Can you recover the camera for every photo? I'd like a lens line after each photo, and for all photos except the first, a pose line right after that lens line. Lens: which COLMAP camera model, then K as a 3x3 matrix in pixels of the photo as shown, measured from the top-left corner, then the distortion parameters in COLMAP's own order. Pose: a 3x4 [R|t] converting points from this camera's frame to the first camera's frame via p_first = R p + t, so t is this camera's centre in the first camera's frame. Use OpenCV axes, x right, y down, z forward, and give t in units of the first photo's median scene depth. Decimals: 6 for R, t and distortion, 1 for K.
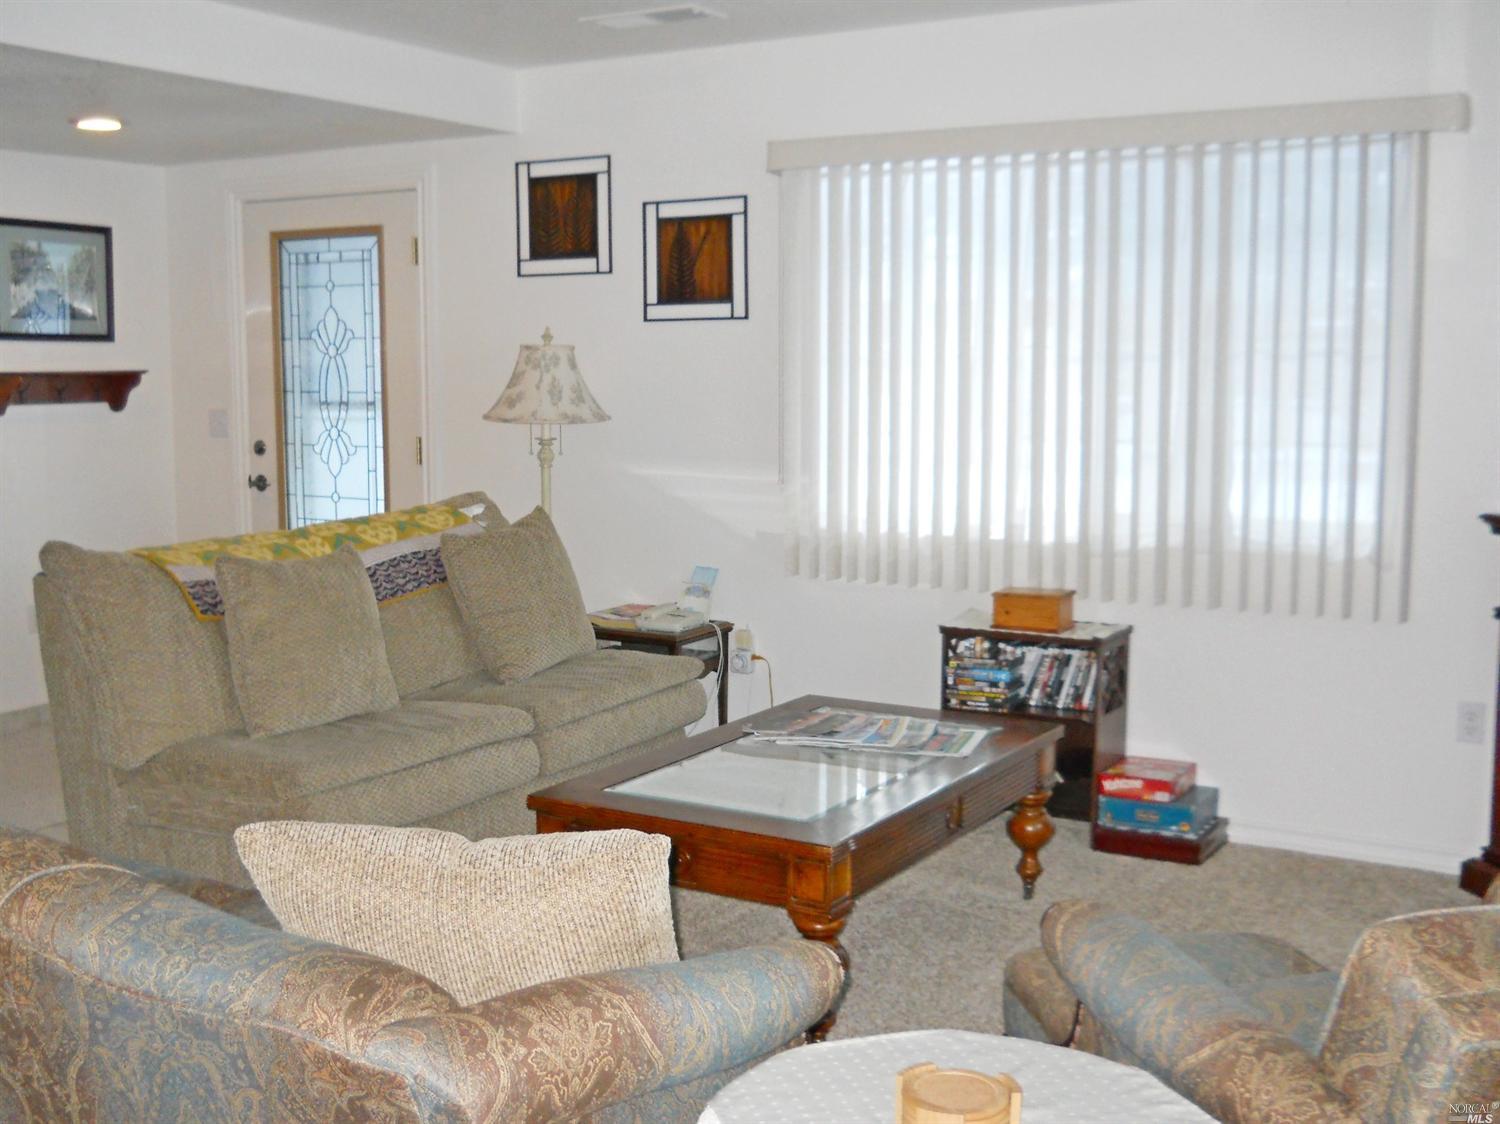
lens RADIAL K [[1669.3, 0, 750.6], [0, 1669.3, 540.0], [0, 0, 1]] dist [-0.052458, 0.069235]
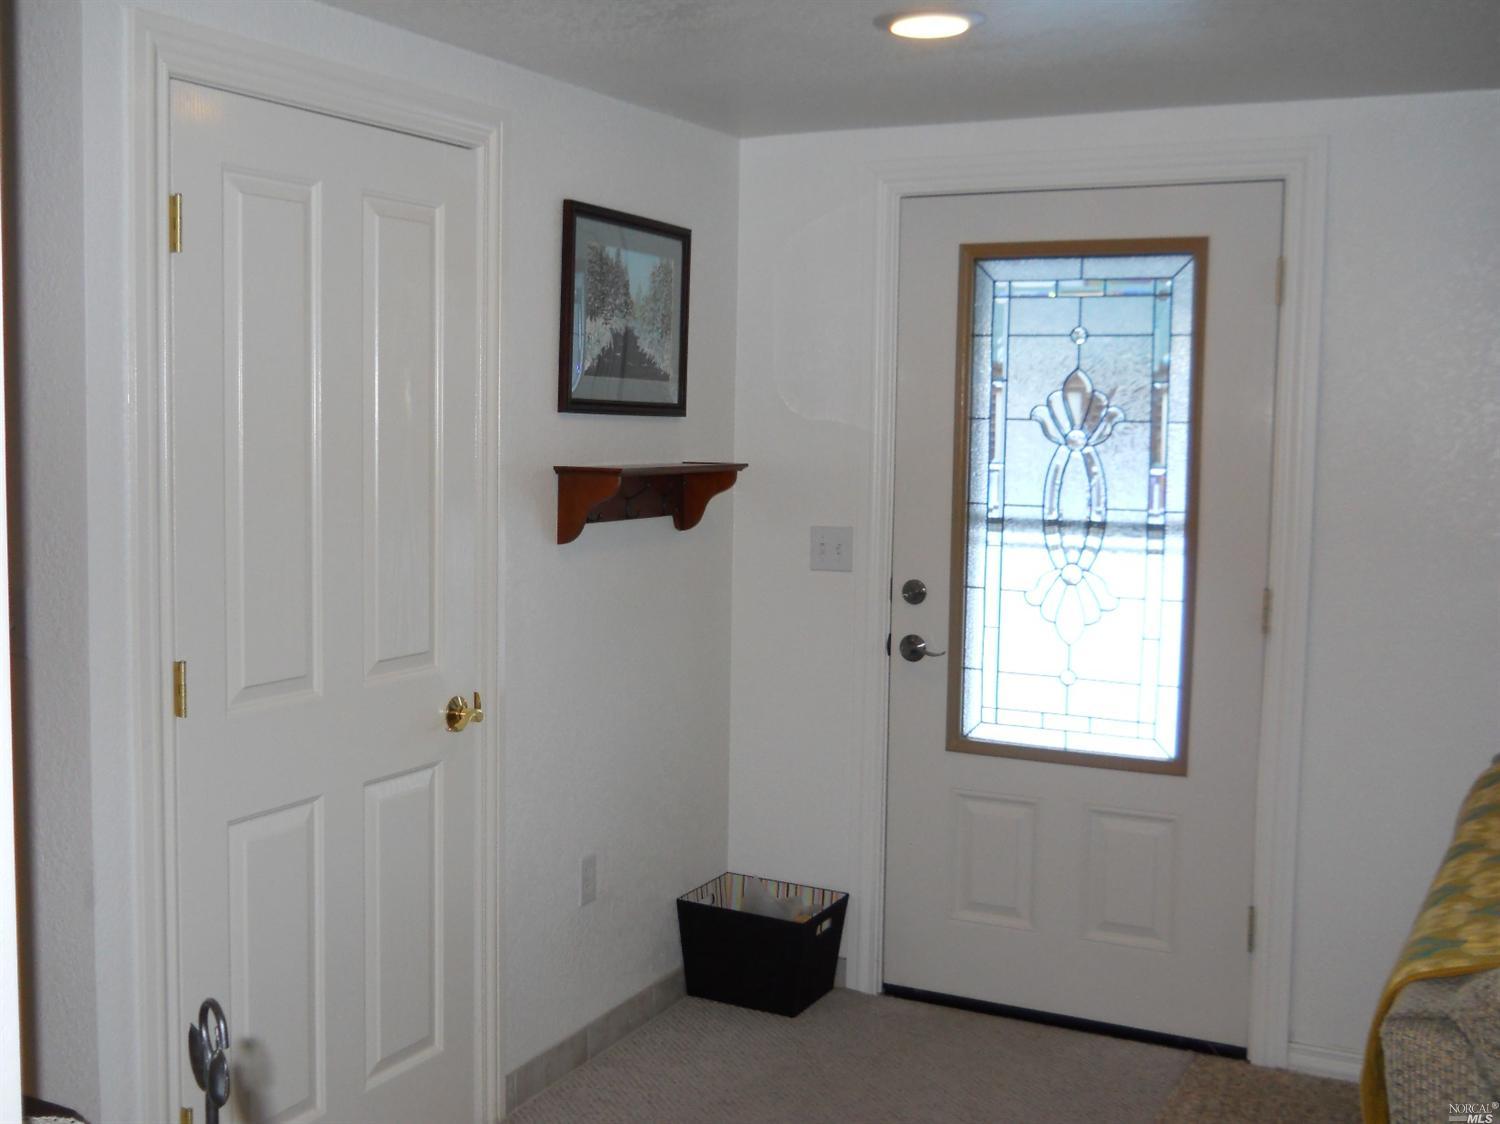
lens RADIAL K [[1669.3, 0, 750.6], [0, 1669.3, 540.0], [0, 0, 1]] dist [-0.052458, 0.069235]
pose [[0.997019, 0.012241, 0.076185, -0.519951], [-0.009151, 0.999127, -0.040773, -0.062733], [-0.076618, 0.039954, 0.996260, 0.491454]]
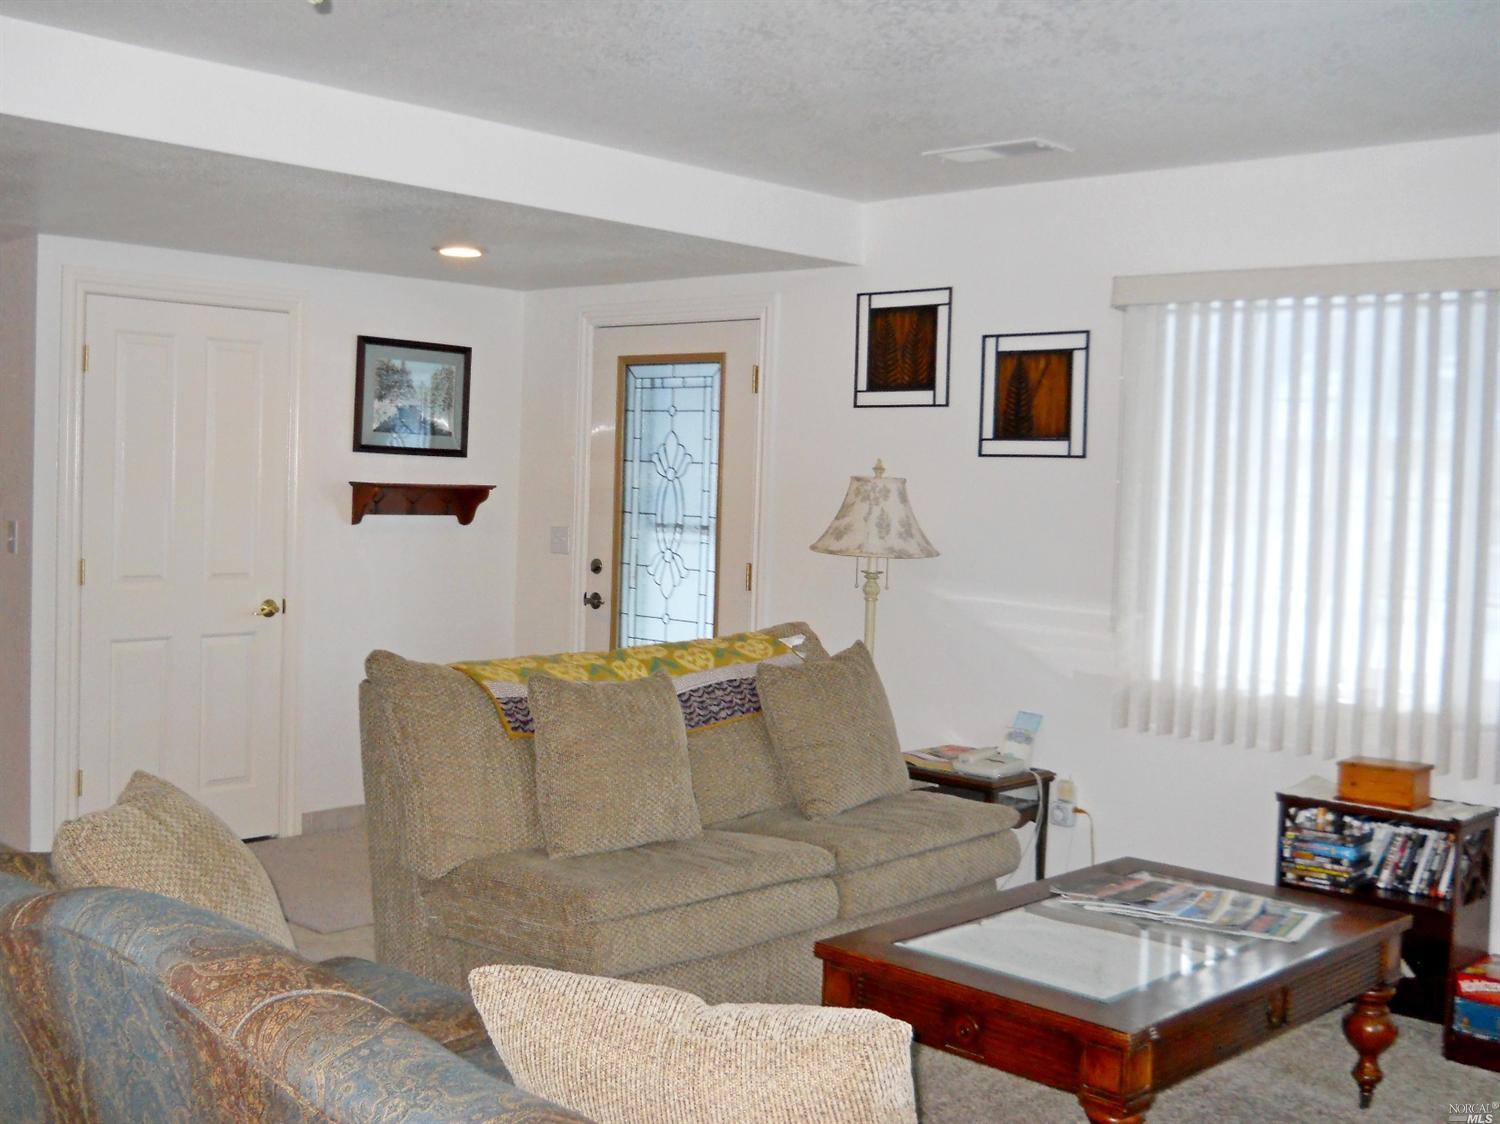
lens RADIAL K [[1672.6, 0, 750.0], [0, 1672.6, 562.0], [0, 0, 1]] dist [-0.014562, 0.013271]
pose [[0.976362, 0.046679, -0.211041, 0.017289], [-0.059806, 0.996624, -0.056246, -0.007322], [0.207703, 0.067538, 0.975858, 0.021297]]
